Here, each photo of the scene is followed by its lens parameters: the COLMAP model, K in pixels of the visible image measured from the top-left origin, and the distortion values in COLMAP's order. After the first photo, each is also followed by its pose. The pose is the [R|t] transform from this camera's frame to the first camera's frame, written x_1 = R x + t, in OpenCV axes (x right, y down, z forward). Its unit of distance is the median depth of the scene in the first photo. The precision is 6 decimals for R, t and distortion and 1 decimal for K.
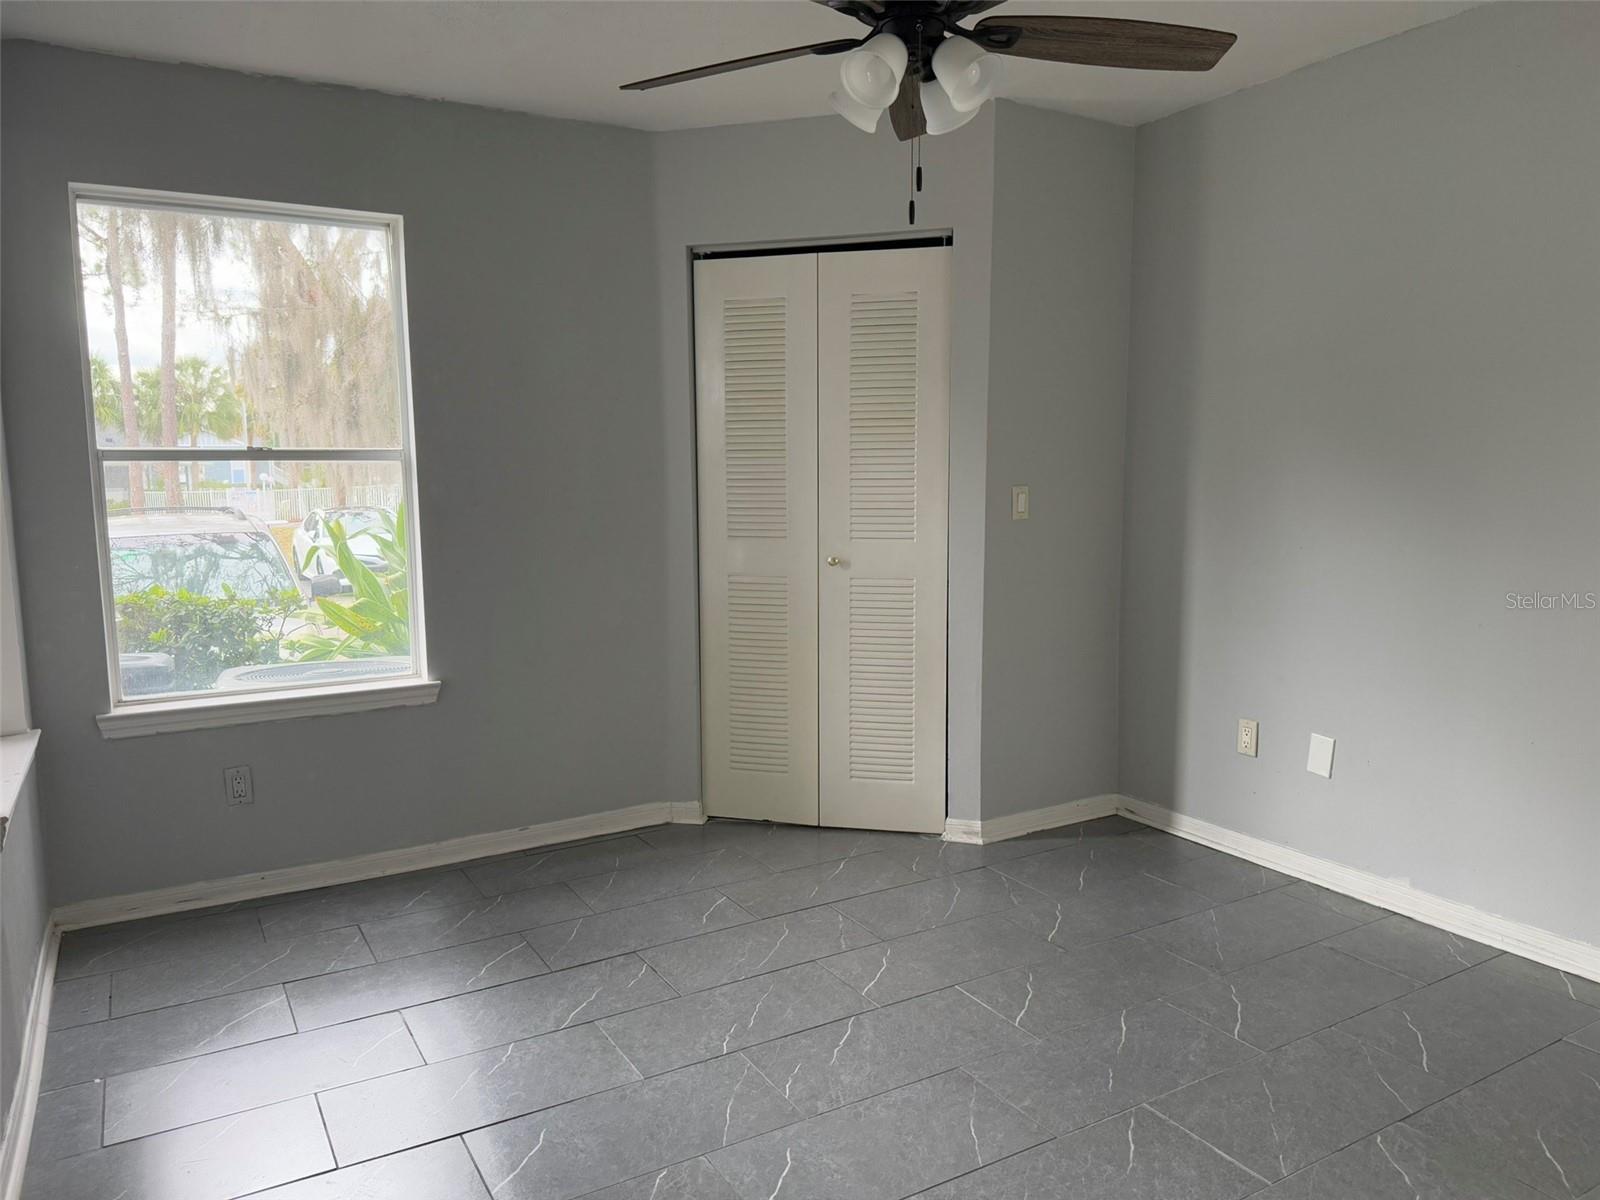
lens RADIAL K [[1123.2, 0, 800.0], [0, 1123.2, 600.0], [0, 0, 1]] dist [0.147374, -0.269551]
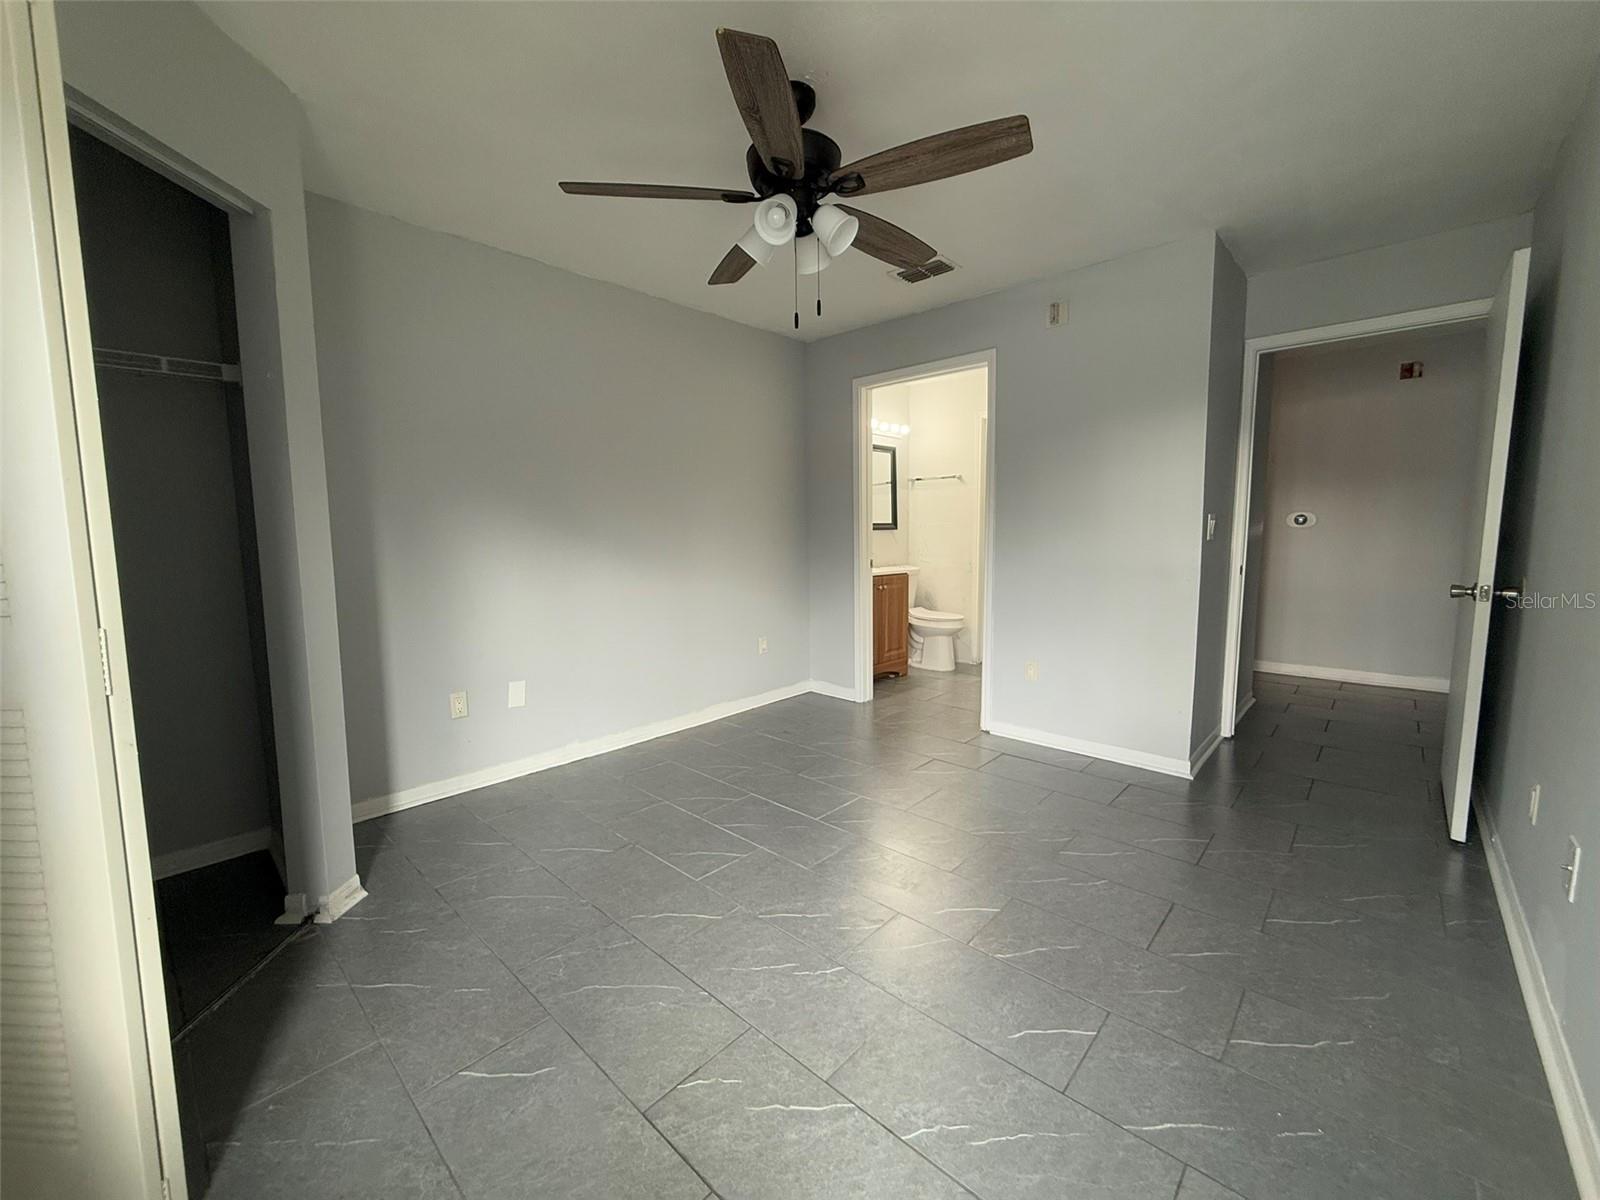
lens RADIAL K [[637.5, 0, 795.5], [0, 637.5, 597.1], [0, 0, 1]] dist [-0.000859, -0.000243]
pose [[-0.281551, -0.083660, 0.955892, -0.453947], [0.128492, 0.983933, 0.123961, -0.052764], [-0.950904, 0.157726, -0.266277, 0.800793]]
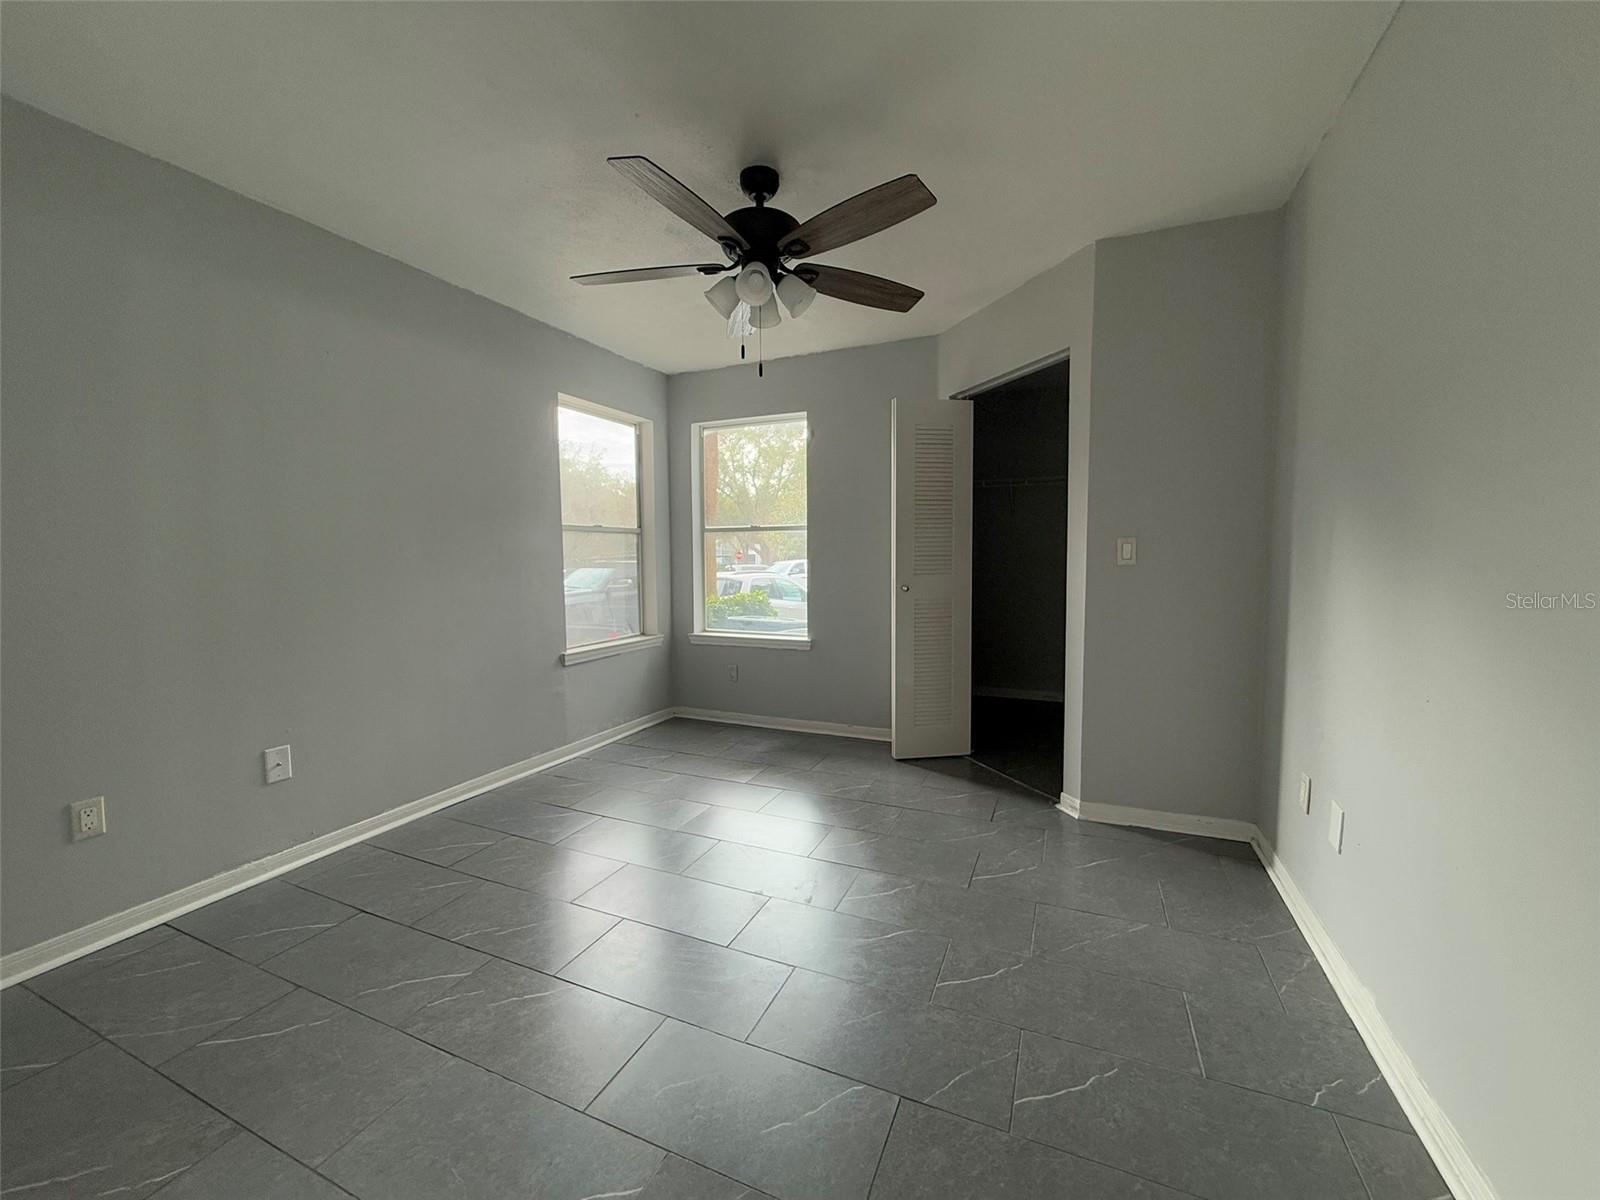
lens RADIAL K [[637.8, 0, 798.7], [0, 637.8, 595.4], [0, 0, 1]] dist [-0.000440, -0.000029]
pose [[0.580169, 0.057889, -0.812436, 0.579843], [-0.090312, 0.995893, 0.006468, -0.011359], [0.809474, 0.069620, 0.583014, 0.330030]]
